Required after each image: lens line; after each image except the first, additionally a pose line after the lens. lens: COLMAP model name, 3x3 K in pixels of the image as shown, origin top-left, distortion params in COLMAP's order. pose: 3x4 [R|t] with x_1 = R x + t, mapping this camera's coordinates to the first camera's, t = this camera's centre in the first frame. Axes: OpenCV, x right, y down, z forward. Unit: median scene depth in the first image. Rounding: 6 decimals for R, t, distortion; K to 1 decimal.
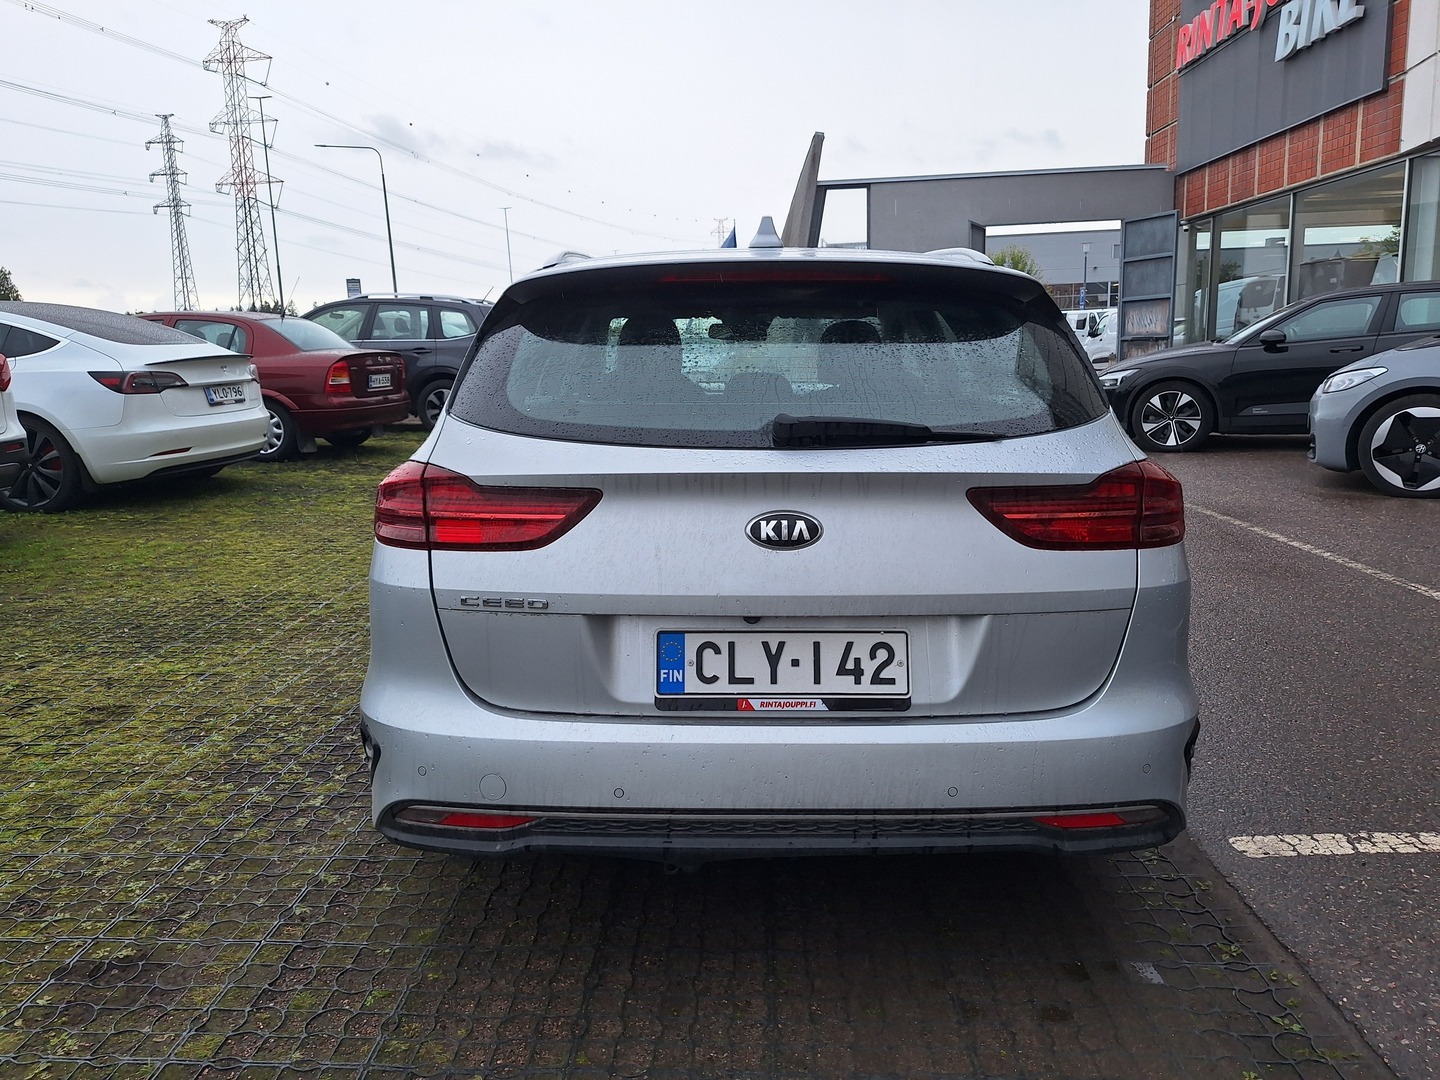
lens RADIAL K [[977.2, 0, 724.9], [0, 977.2, 531.4], [0, 0, 1]] dist [0.041171, -0.031994]
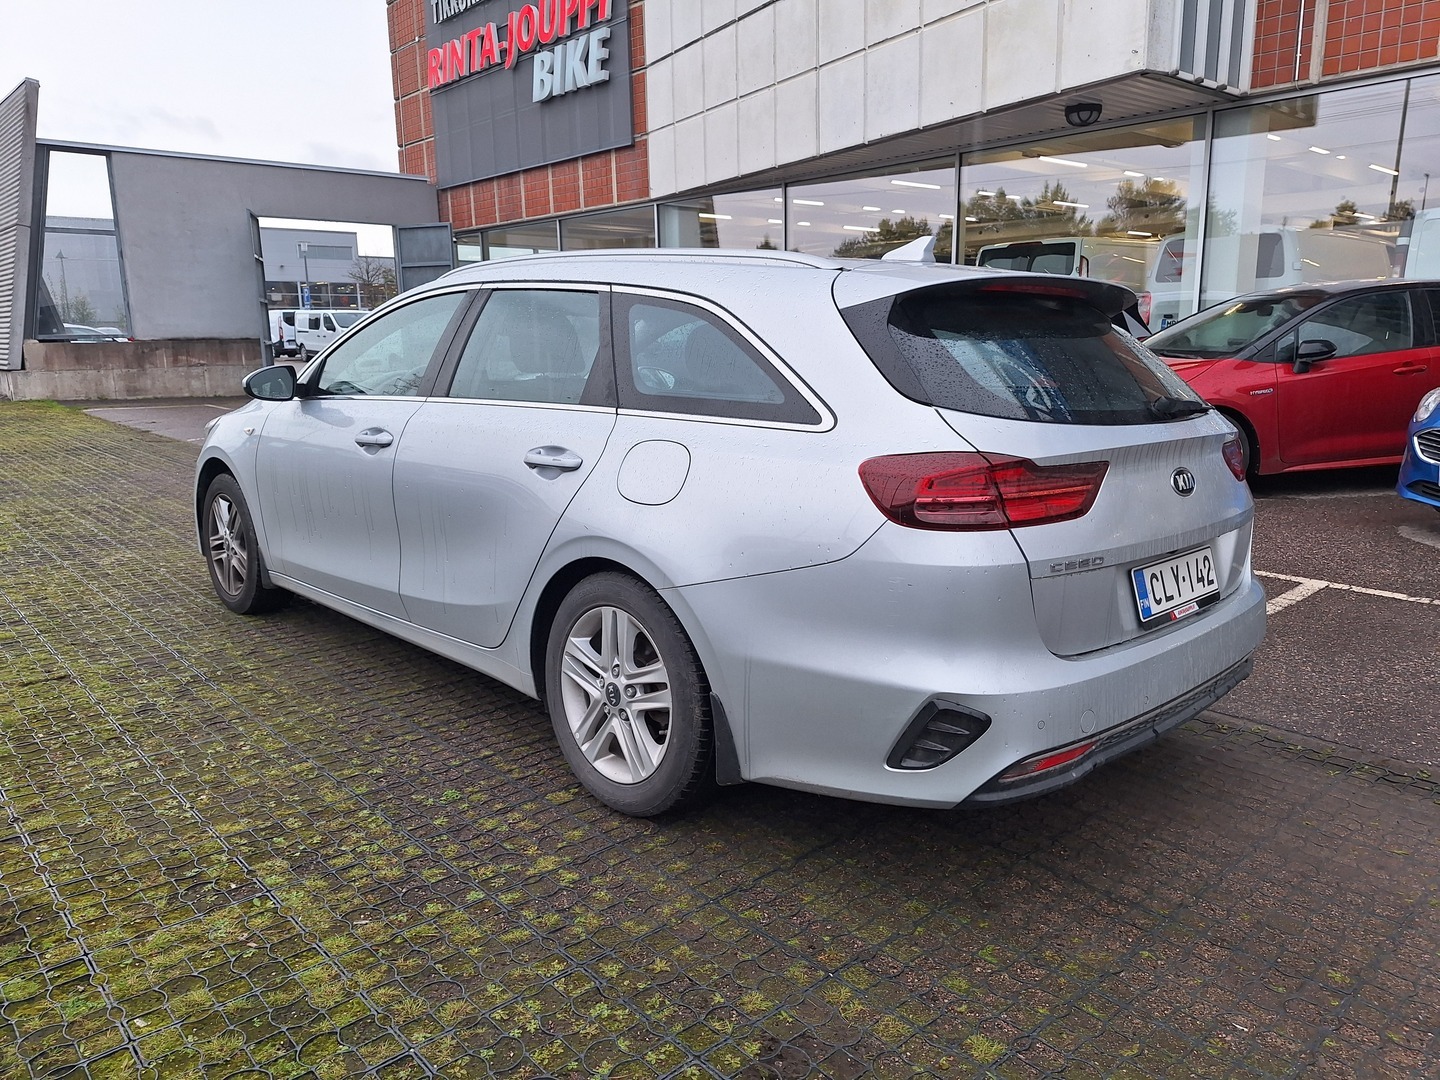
lens RADIAL K [[982.5, 0, 720.0], [0, 982.5, 540.0], [0, 0, 1]] dist [0.029513, -0.035199]
pose [[0.718273, -0.118019, 0.685679, -0.142222], [0.113853, 0.992162, 0.051506, -0.006879], [-0.686383, 0.041071, 0.726080, 0.046778]]
